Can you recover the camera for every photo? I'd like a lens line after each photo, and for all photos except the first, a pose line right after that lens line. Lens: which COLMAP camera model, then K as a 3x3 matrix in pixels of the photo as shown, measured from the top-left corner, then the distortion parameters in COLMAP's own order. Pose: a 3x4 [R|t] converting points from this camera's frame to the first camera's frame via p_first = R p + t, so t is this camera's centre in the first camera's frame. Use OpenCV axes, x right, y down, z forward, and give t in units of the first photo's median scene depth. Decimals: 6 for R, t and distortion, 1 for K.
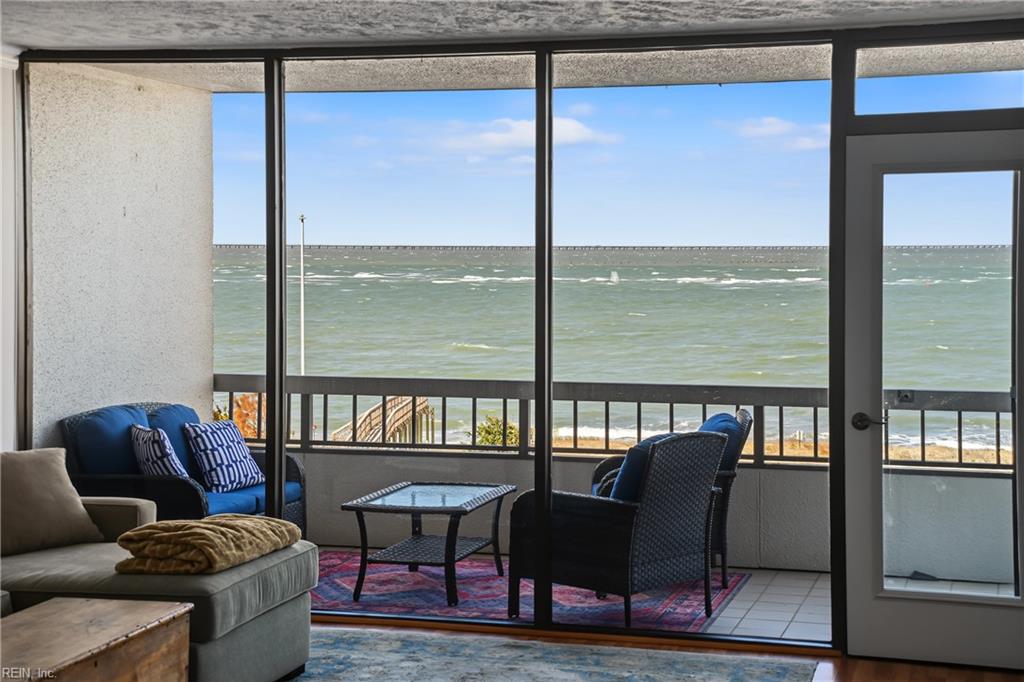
lens RADIAL K [[1722.8, 0, 535.6], [0, 1722.8, 282.3], [0, 0, 1]] dist [0.266528, 0.000000]
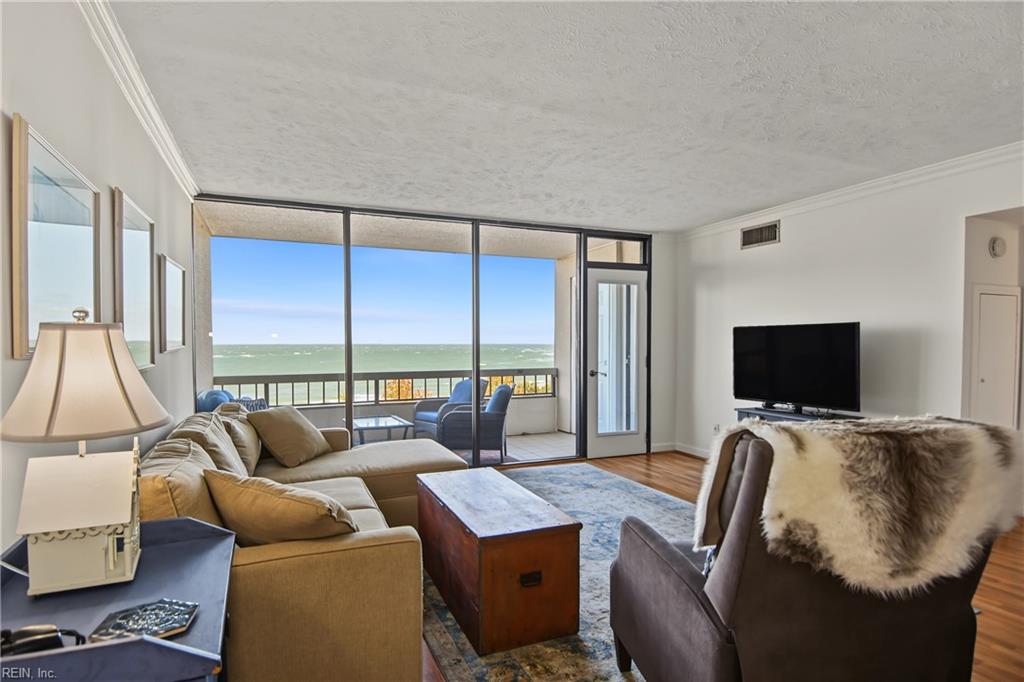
lens RADIAL K [[541.8, 0, 506.6], [0, 541.8, 357.6], [0, 0, 1]] dist [0.036279, -0.040466]
pose [[0.783063, -0.023128, 0.621512, -0.388135], [0.019355, 0.999731, 0.012818, 0.035637], [-0.621641, 0.001992, 0.783300, 0.358660]]
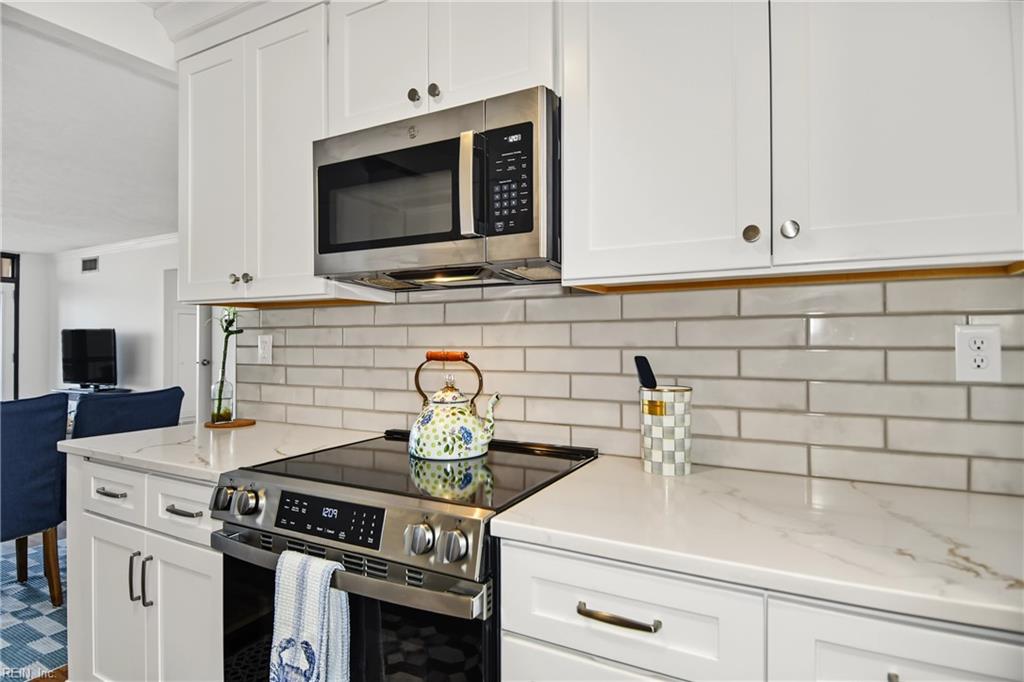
lens RADIAL K [[541.8, 0, 511.6], [0, 541.8, 335.4], [0, 0, 1]] dist [0.036279, -0.040466]
pose [[0.230214, 0.006708, 0.973117, -0.463727], [0.025096, 0.999603, -0.012828, 0.050267], [-0.972816, 0.027375, 0.229955, -0.206885]]
